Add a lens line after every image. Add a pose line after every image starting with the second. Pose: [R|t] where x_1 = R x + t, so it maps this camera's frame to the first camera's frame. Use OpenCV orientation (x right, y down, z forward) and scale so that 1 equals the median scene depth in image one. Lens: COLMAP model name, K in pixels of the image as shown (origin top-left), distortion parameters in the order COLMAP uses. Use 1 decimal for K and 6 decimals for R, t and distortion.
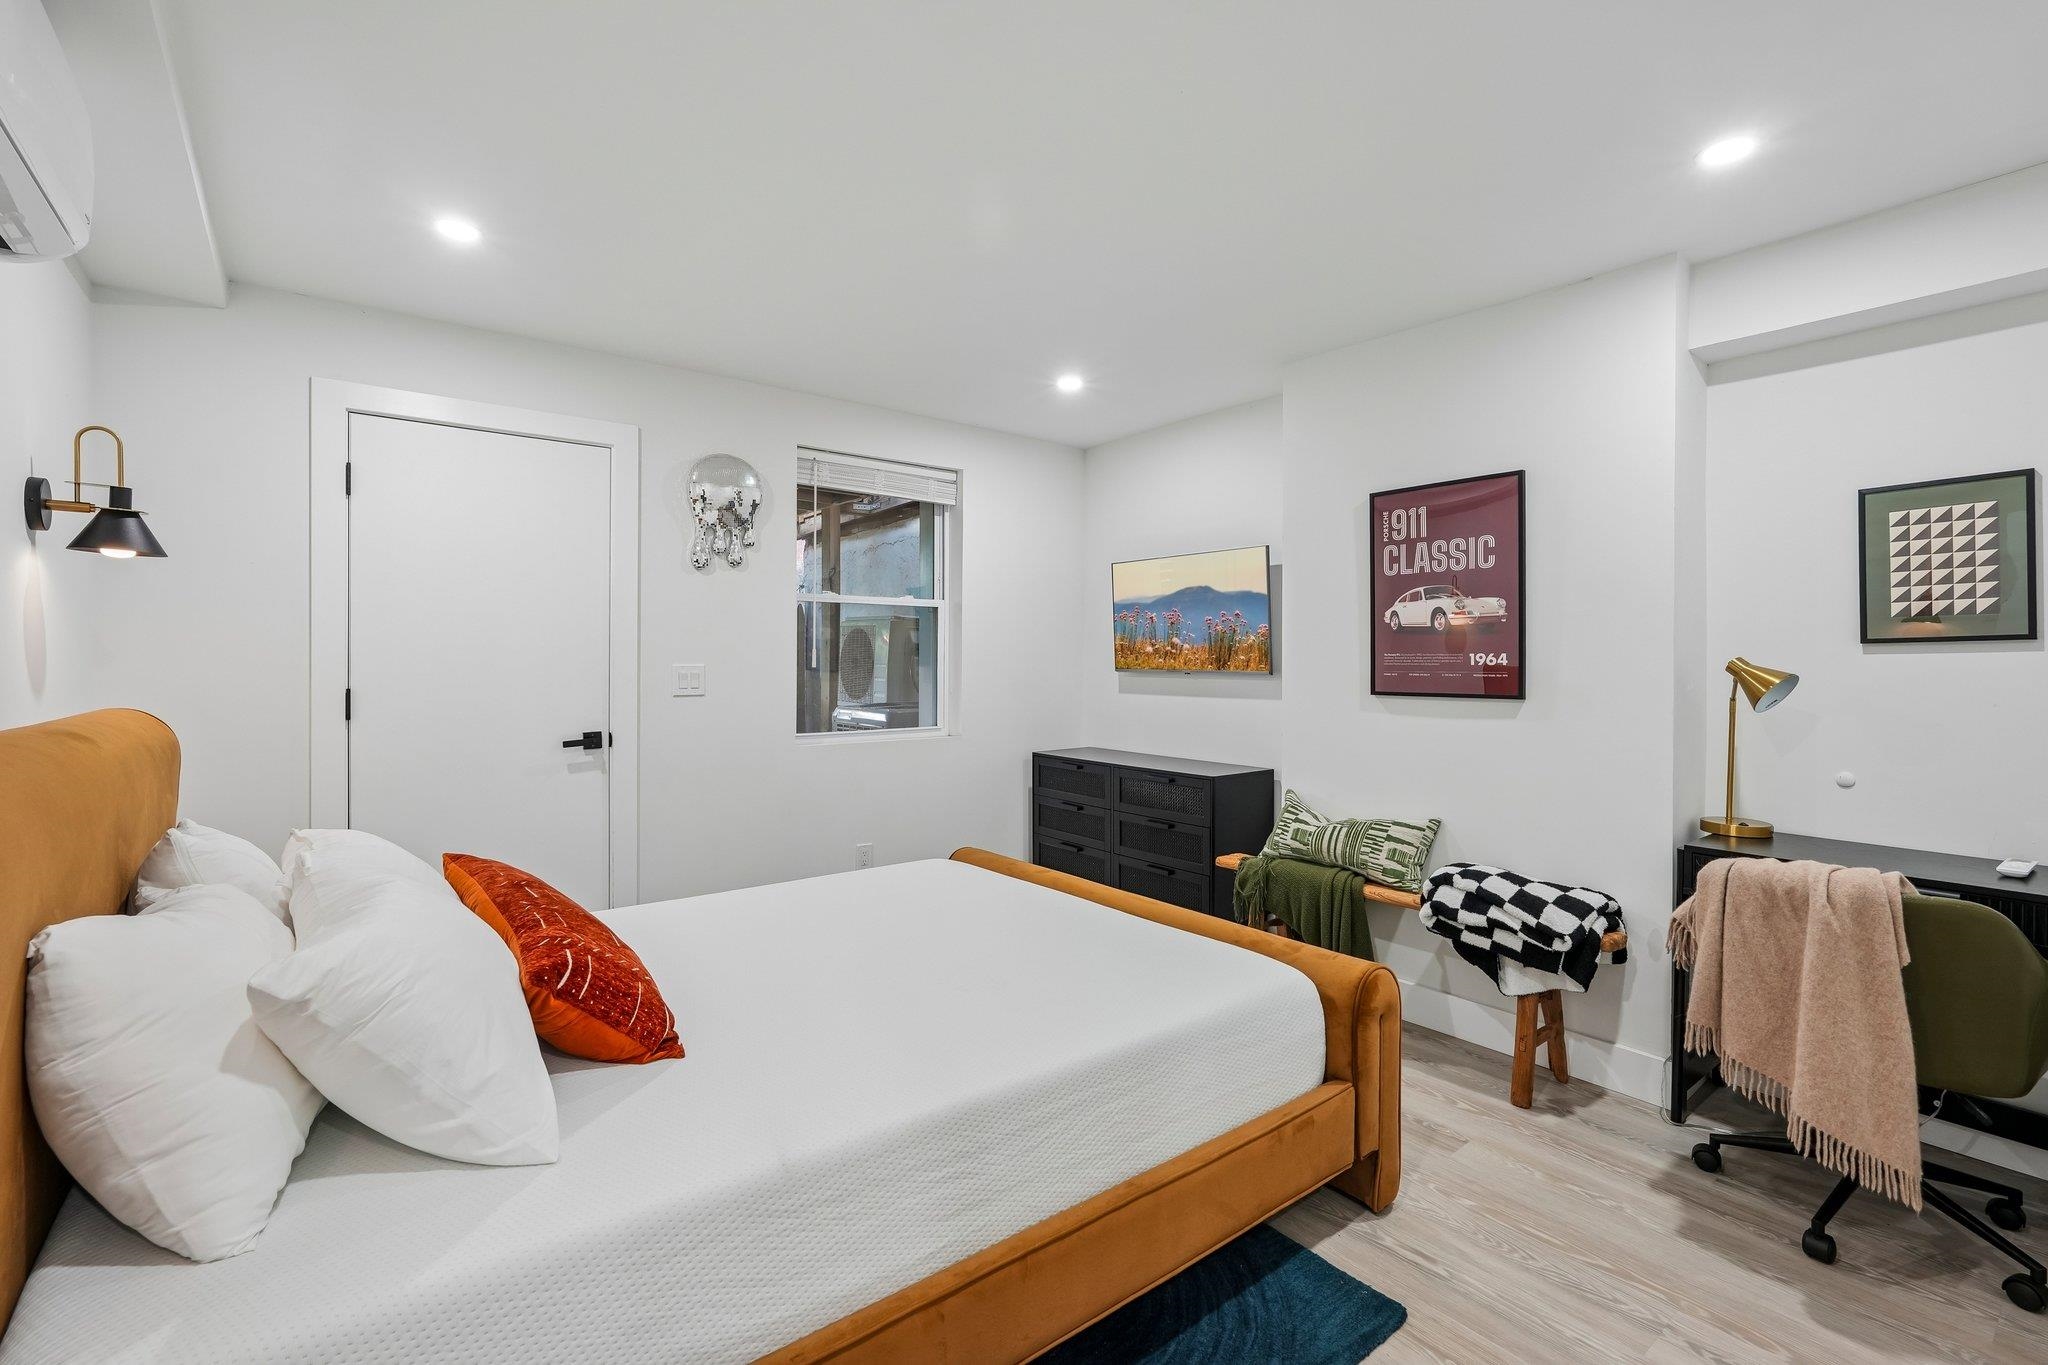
lens RADIAL K [[915.4, 0, 1025.6], [0, 915.4, 668.7], [0, 0, 1]] dist [-0.000533, 0.000506]
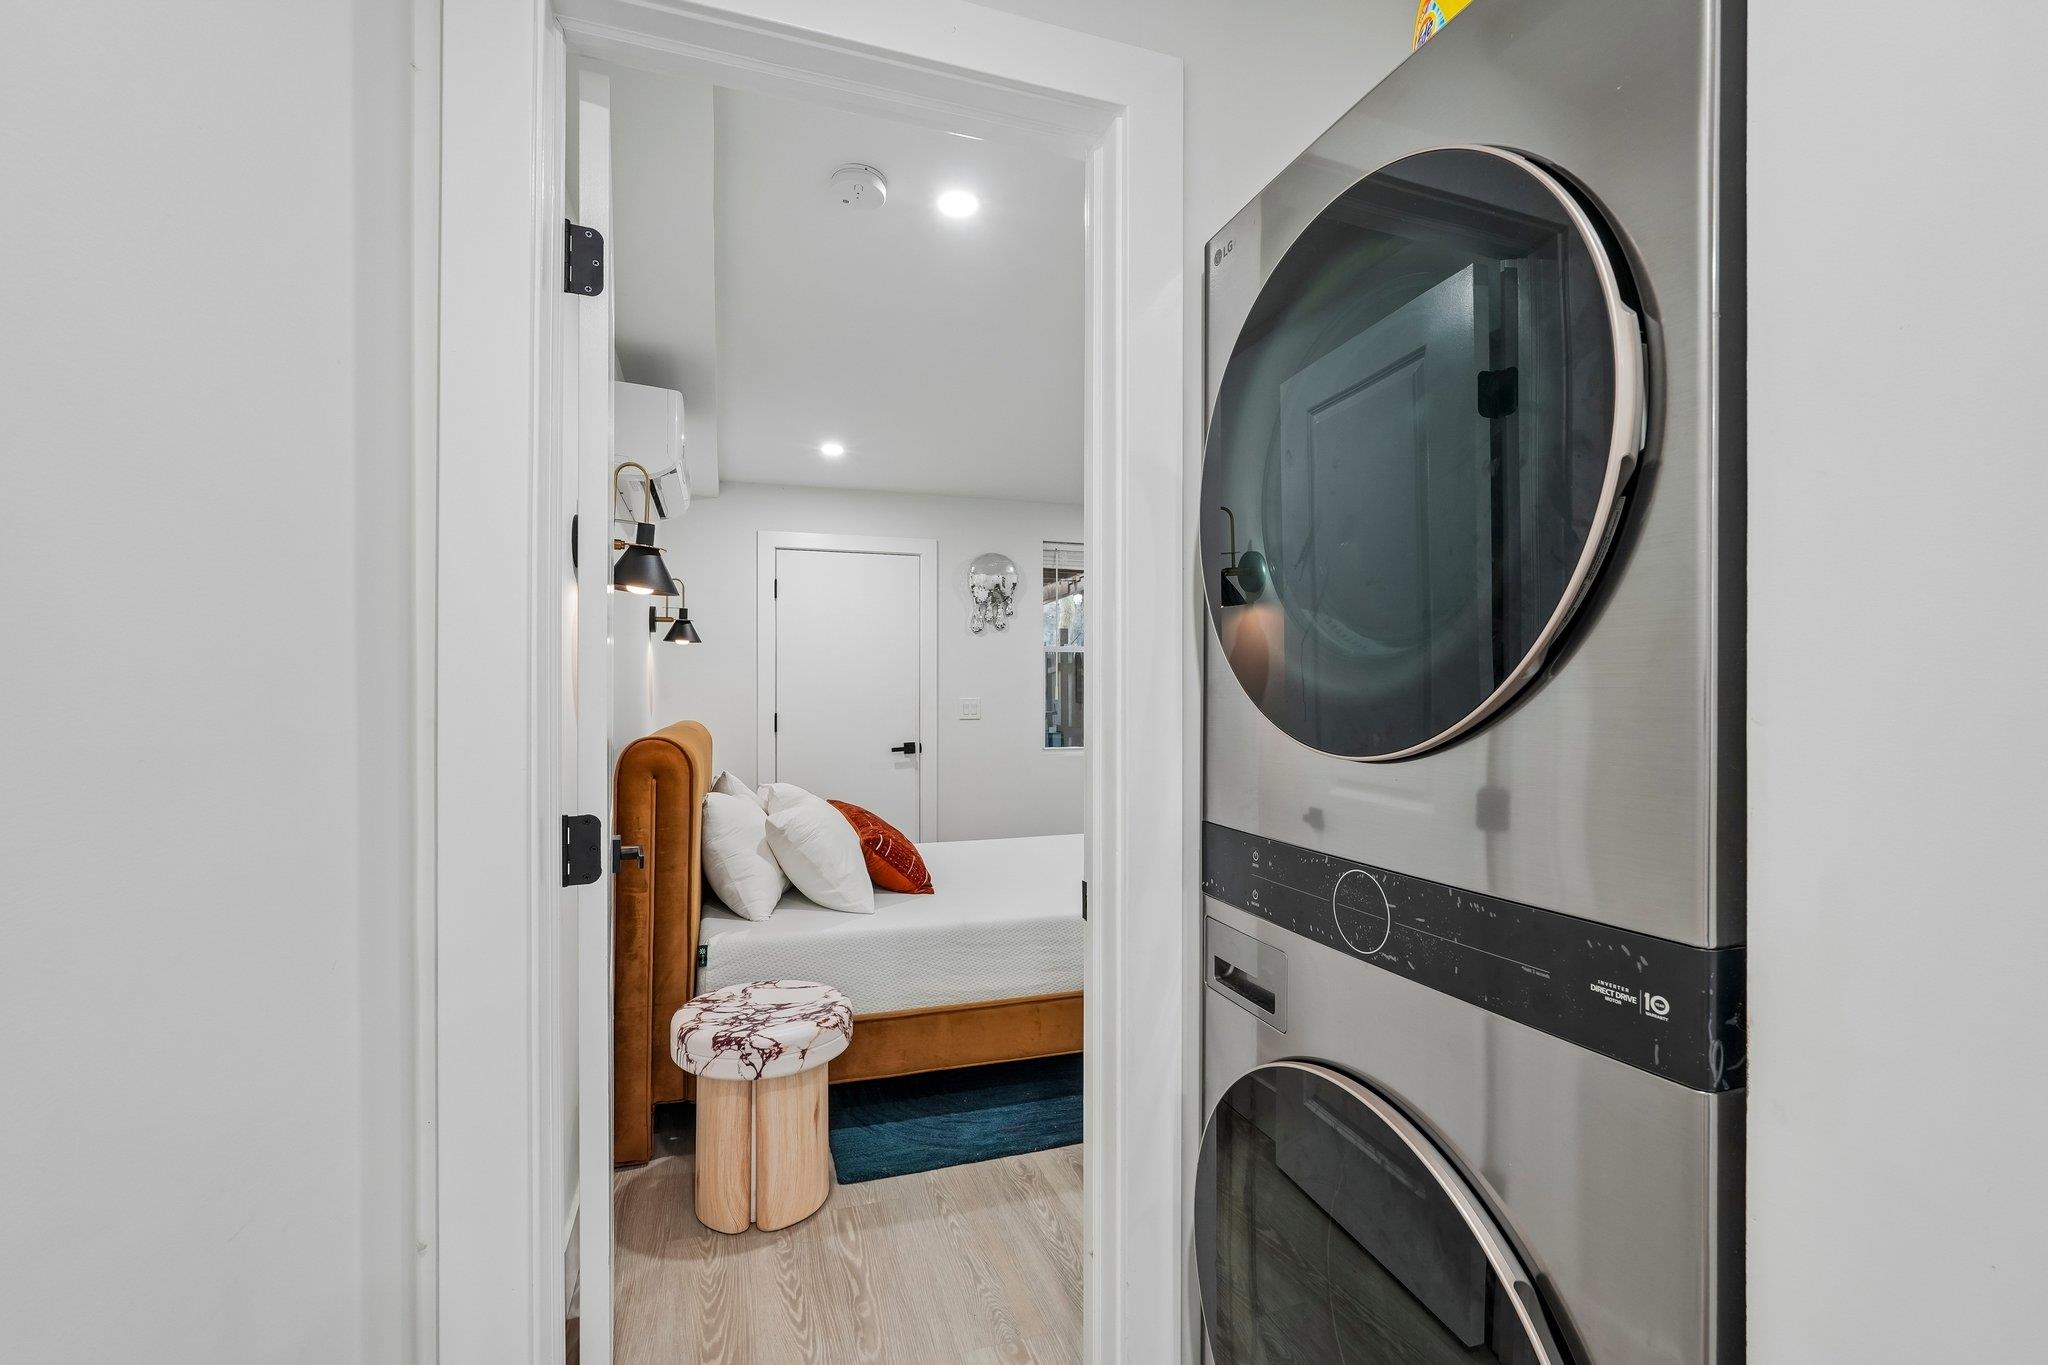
lens RADIAL K [[906.1, 0, 1026.1], [0, 906.1, 699.2], [0, 0, 1]] dist [-0.000643, 0.000076]
pose [[0.942254, -0.003597, -0.334880, 0.350338], [0.002545, 0.999990, -0.003581, 0.004644], [0.334890, 0.002522, 0.942254, -0.580922]]
